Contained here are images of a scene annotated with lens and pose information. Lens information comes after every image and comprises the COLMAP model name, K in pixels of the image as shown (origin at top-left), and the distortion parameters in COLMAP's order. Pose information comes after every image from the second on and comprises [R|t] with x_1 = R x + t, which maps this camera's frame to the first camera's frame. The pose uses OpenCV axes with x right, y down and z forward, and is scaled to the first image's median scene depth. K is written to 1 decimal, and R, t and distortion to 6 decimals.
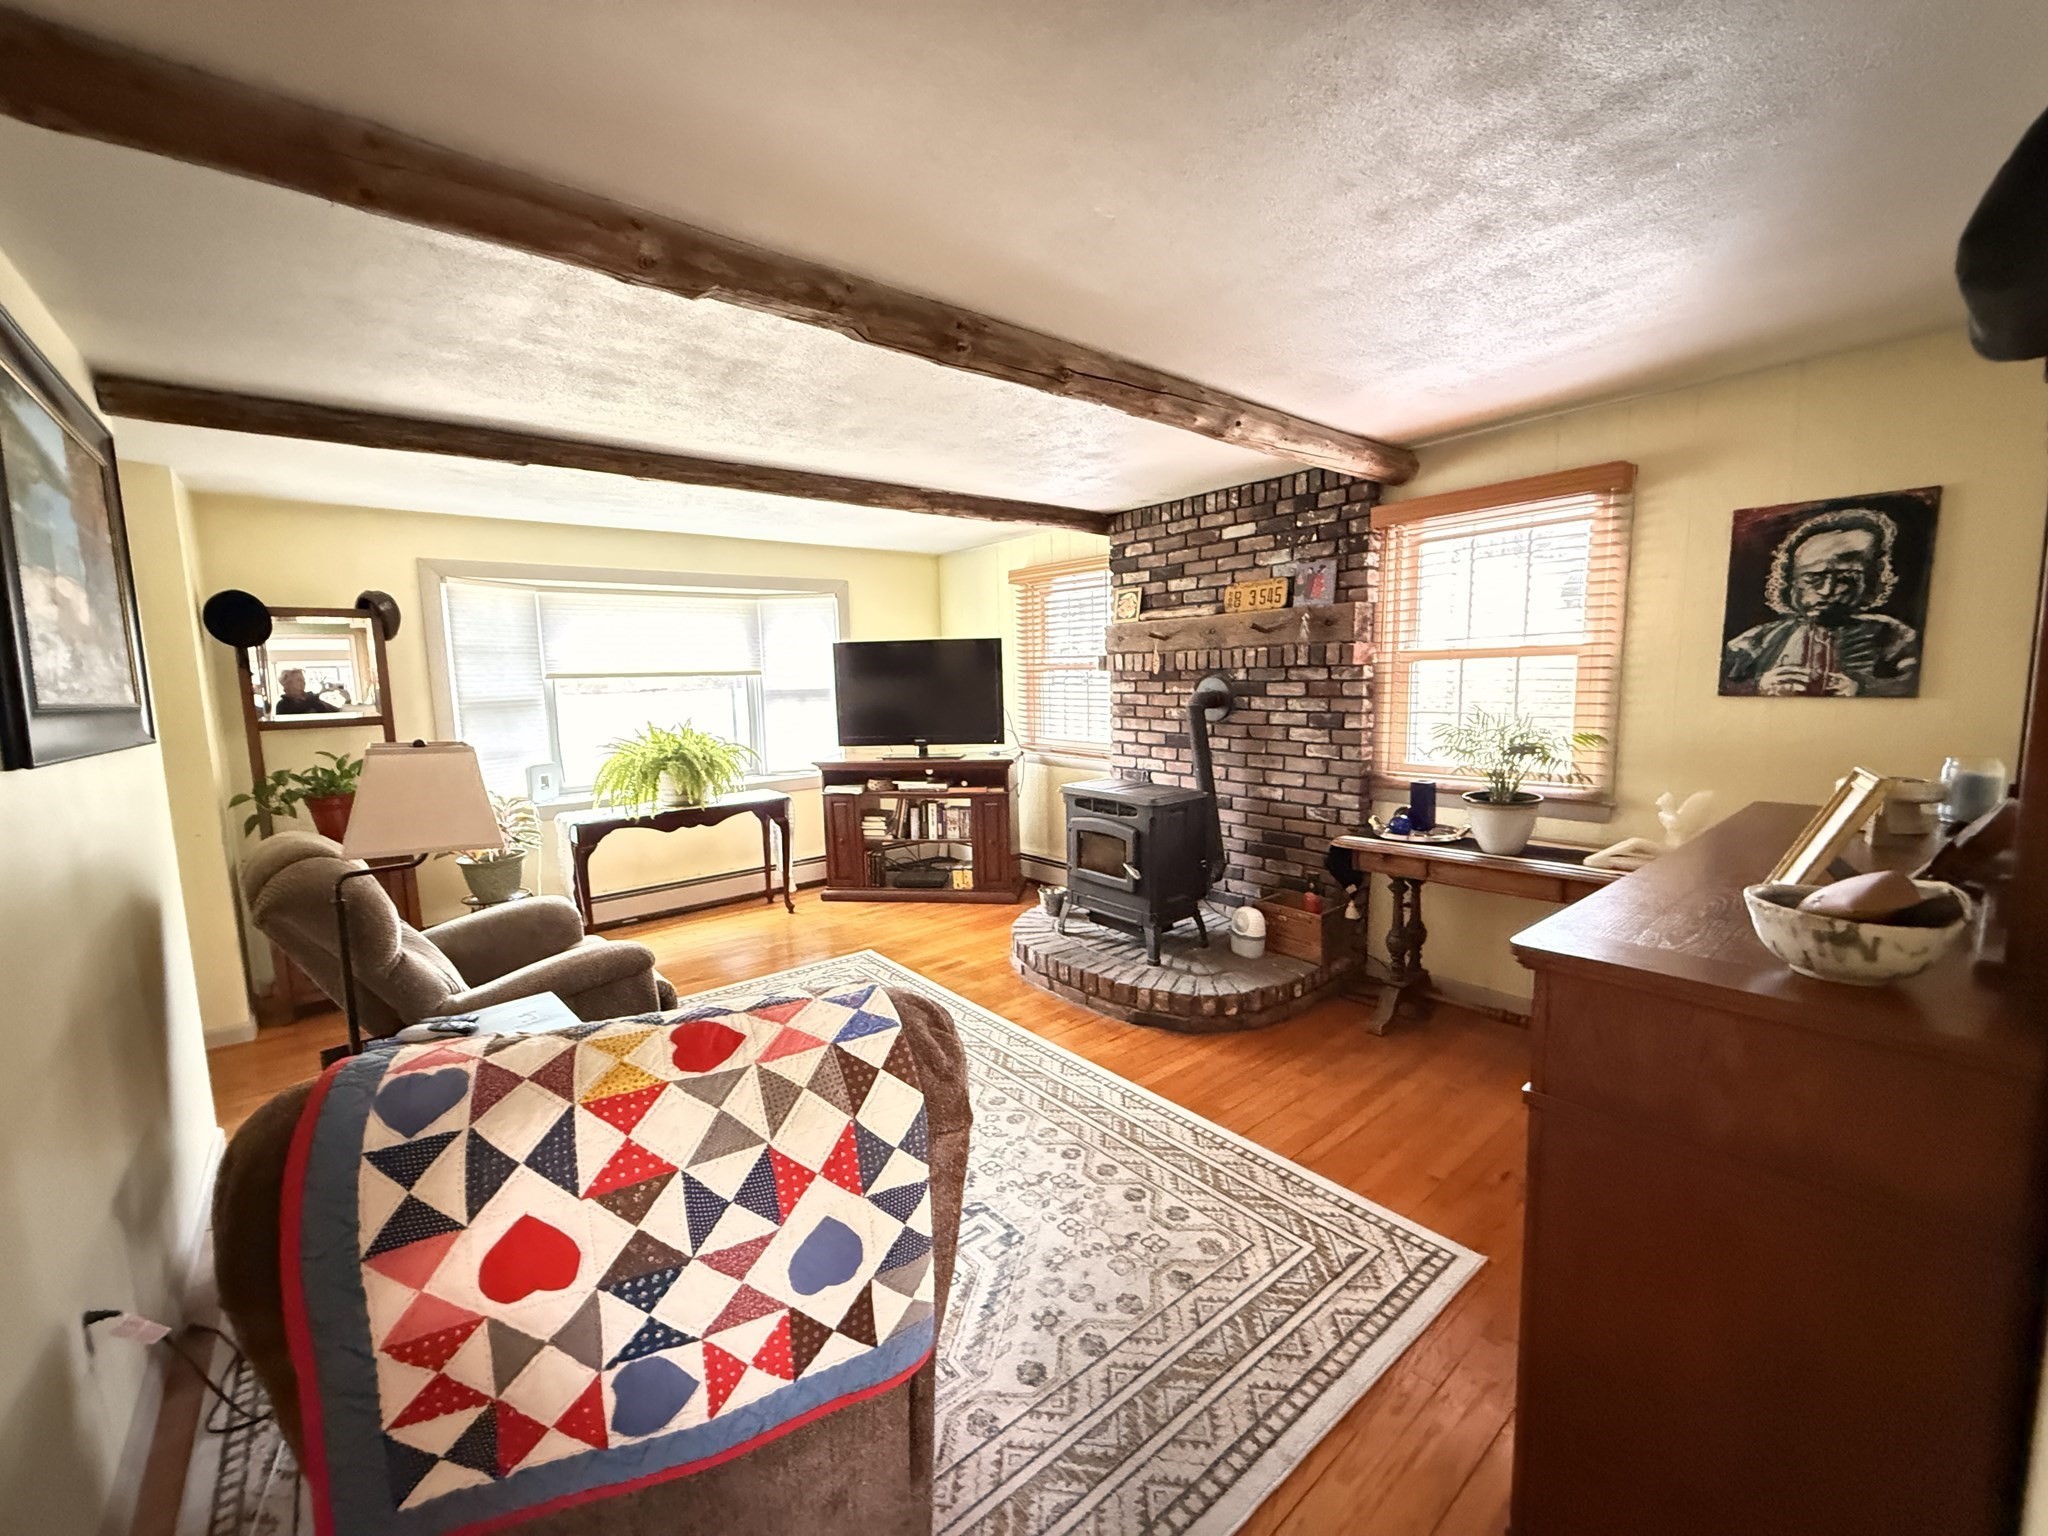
lens RADIAL K [[819.0, 0, 1013.0], [0, 819.0, 770.5], [0, 0, 1]] dist [-0.001835, 0.000195]
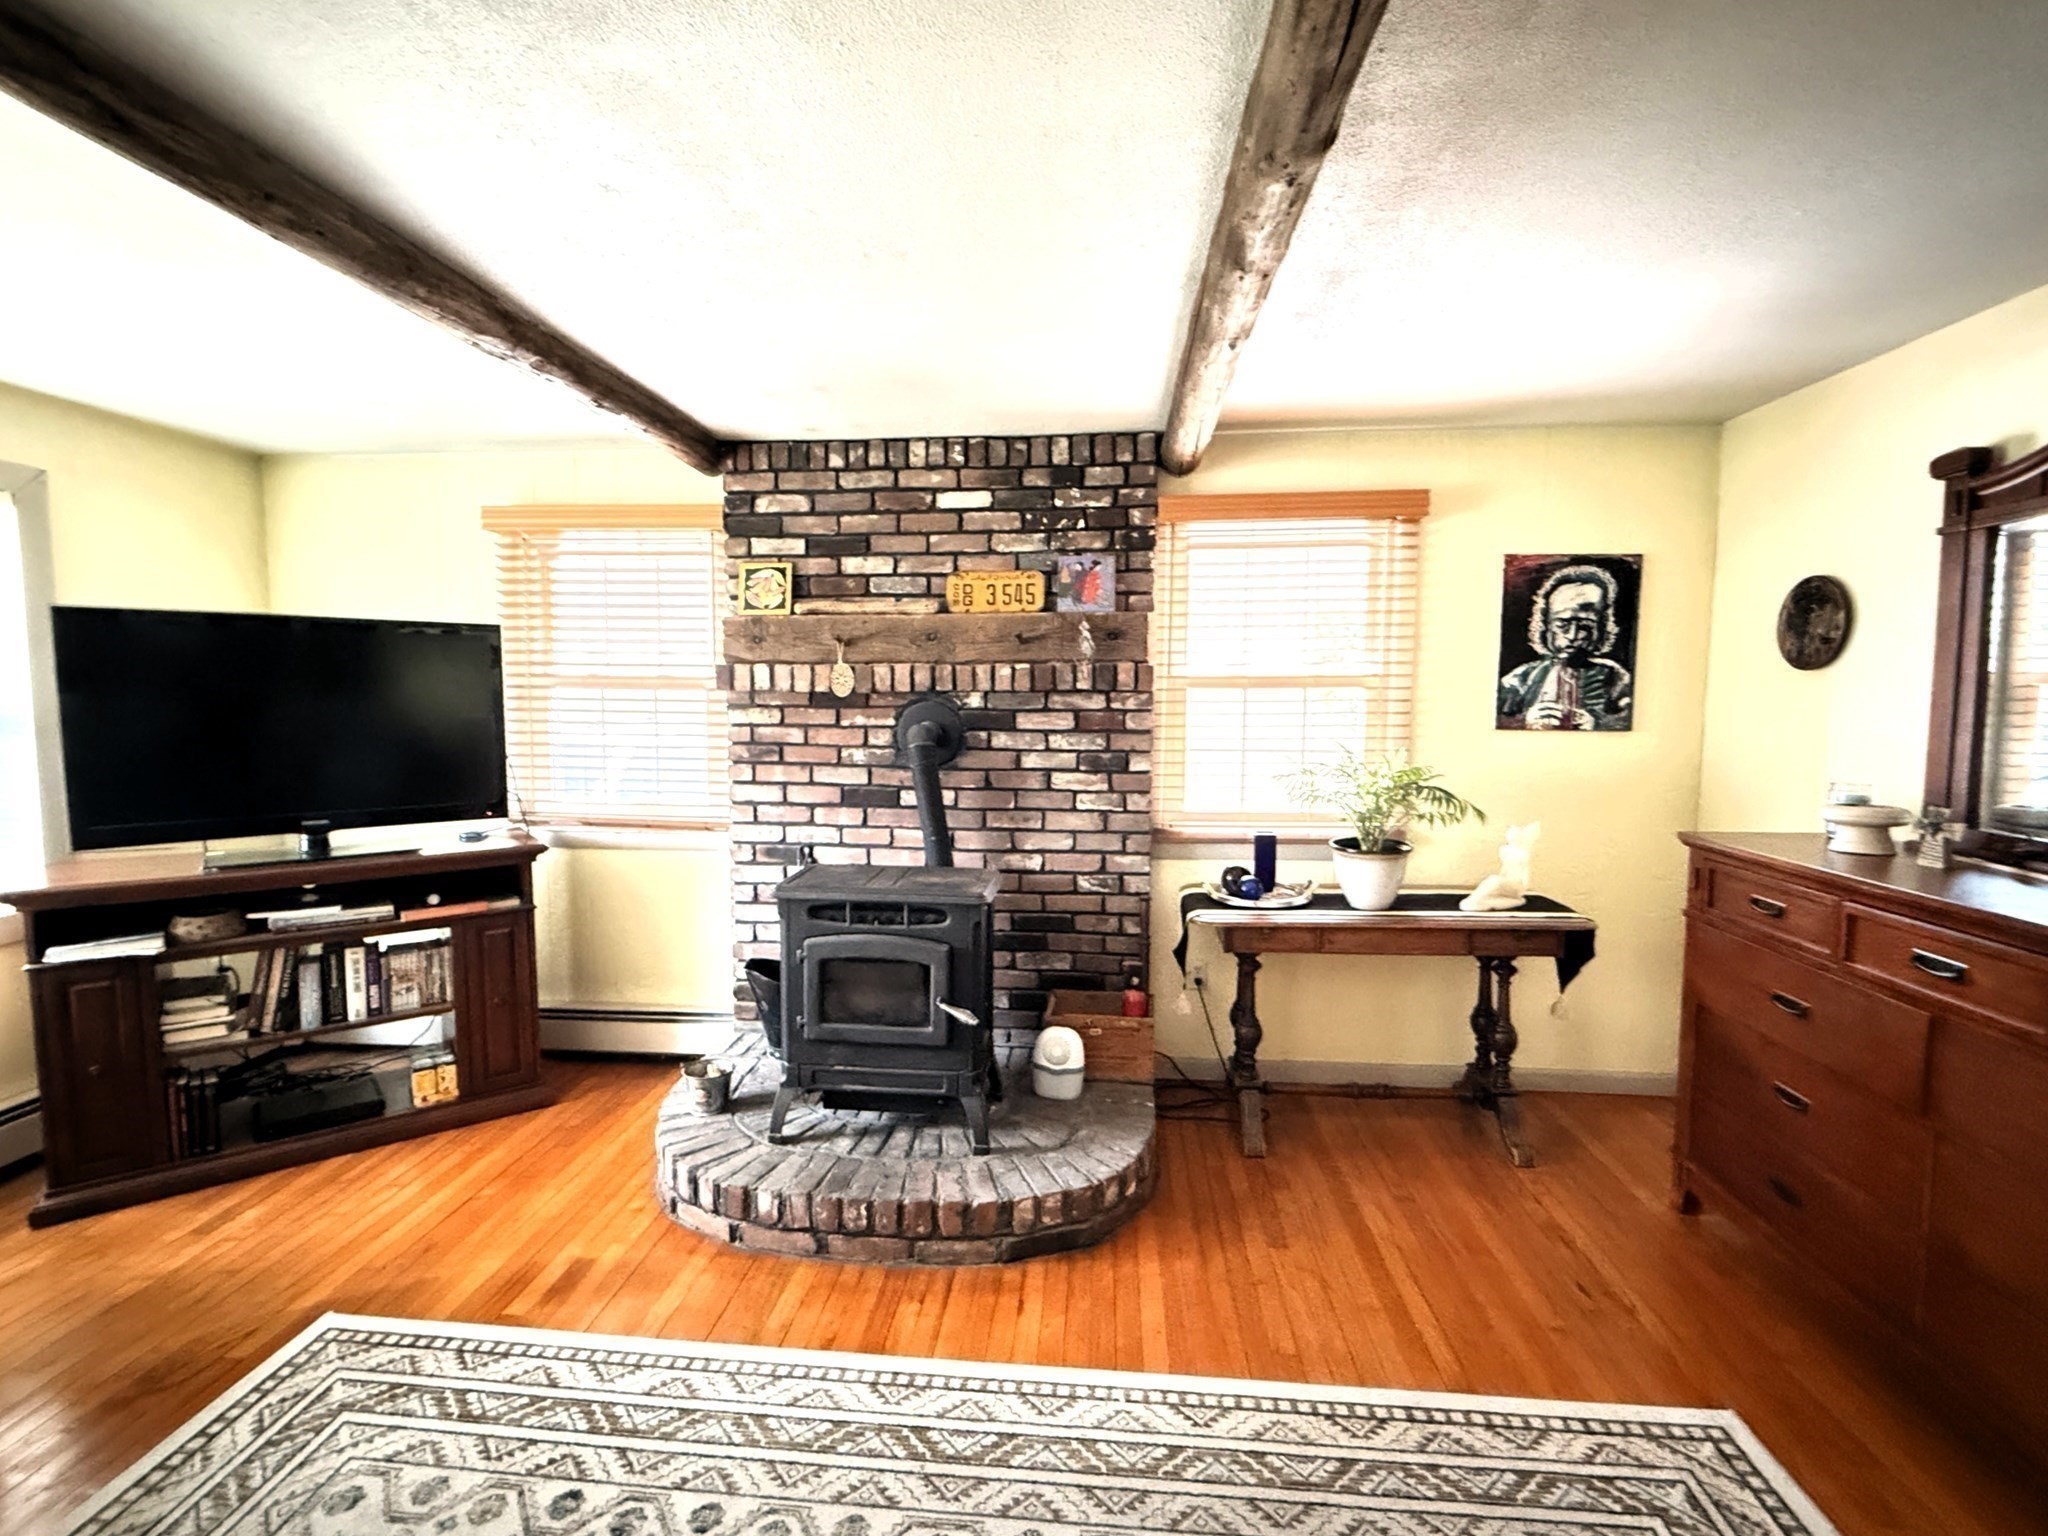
lens RADIAL K [[954.9, 0, 1020.4], [0, 954.9, 771.8], [0, 0, 1]] dist [0.000491, -0.000872]
pose [[0.699944, -0.035092, 0.713335, -0.306217], [0.065552, 0.997733, -0.015239, -0.041998], [-0.711183, 0.057427, 0.700657, 0.414854]]
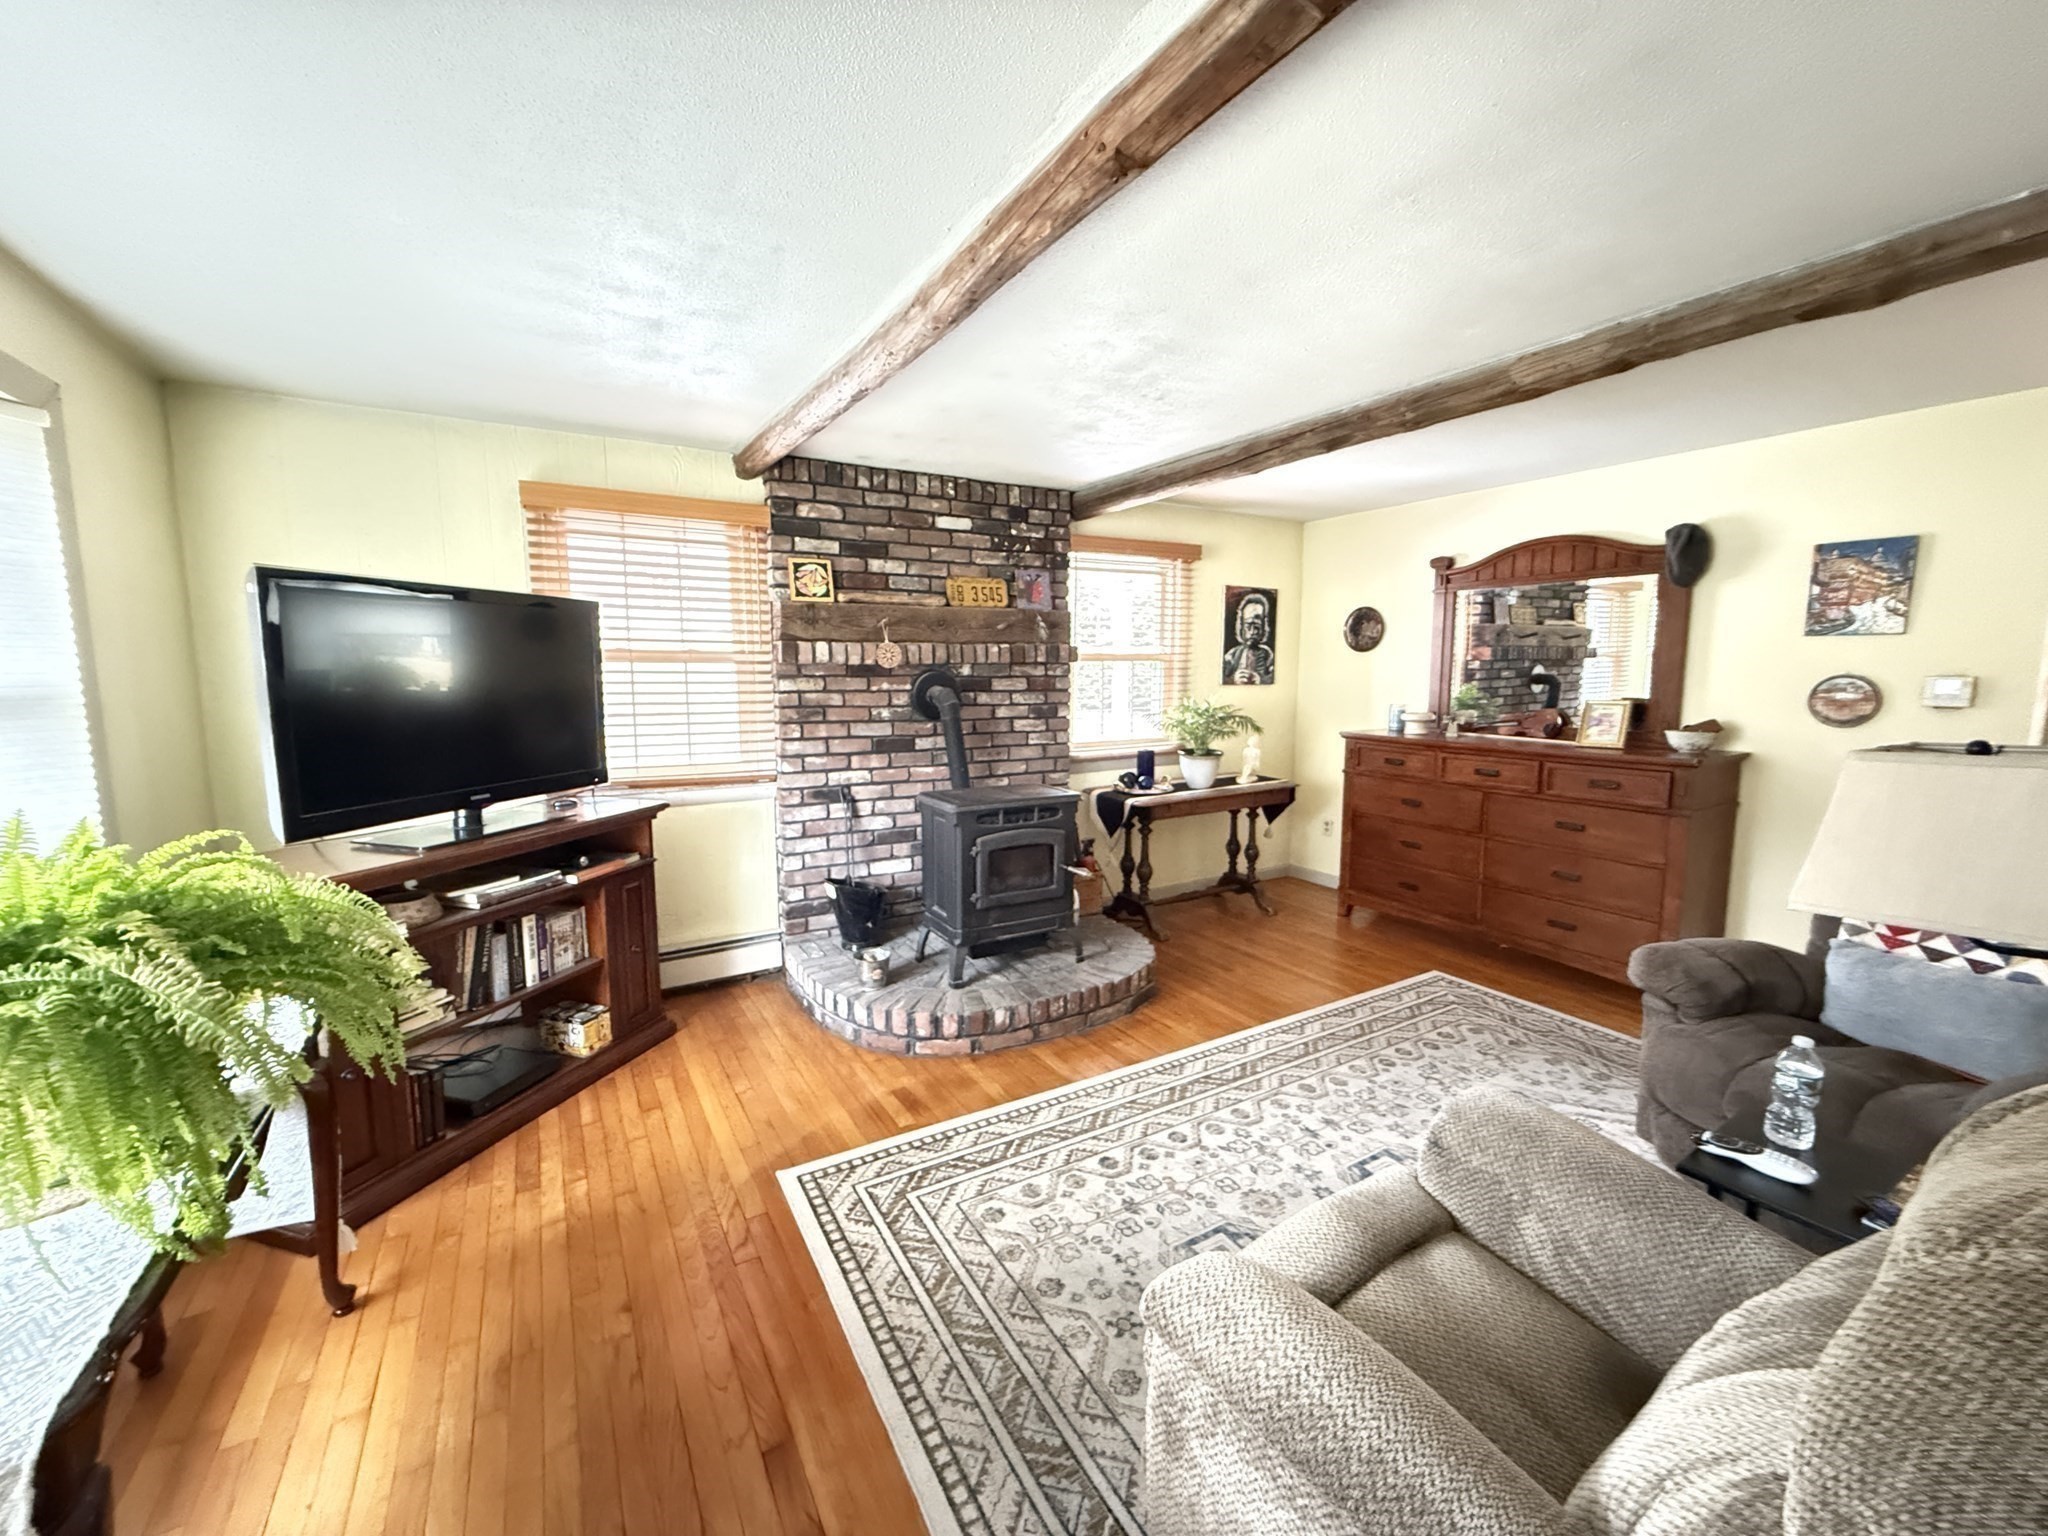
lens RADIAL K [[819.0, 0, 1022.6], [0, 819.0, 772.0], [0, 0, 1]] dist [-0.001835, 0.000195]
pose [[0.150455, -0.103810, 0.983151, -0.738843], [0.115039, 0.989554, 0.086881, -0.077484], [-0.981901, 0.100029, 0.160826, 0.830519]]
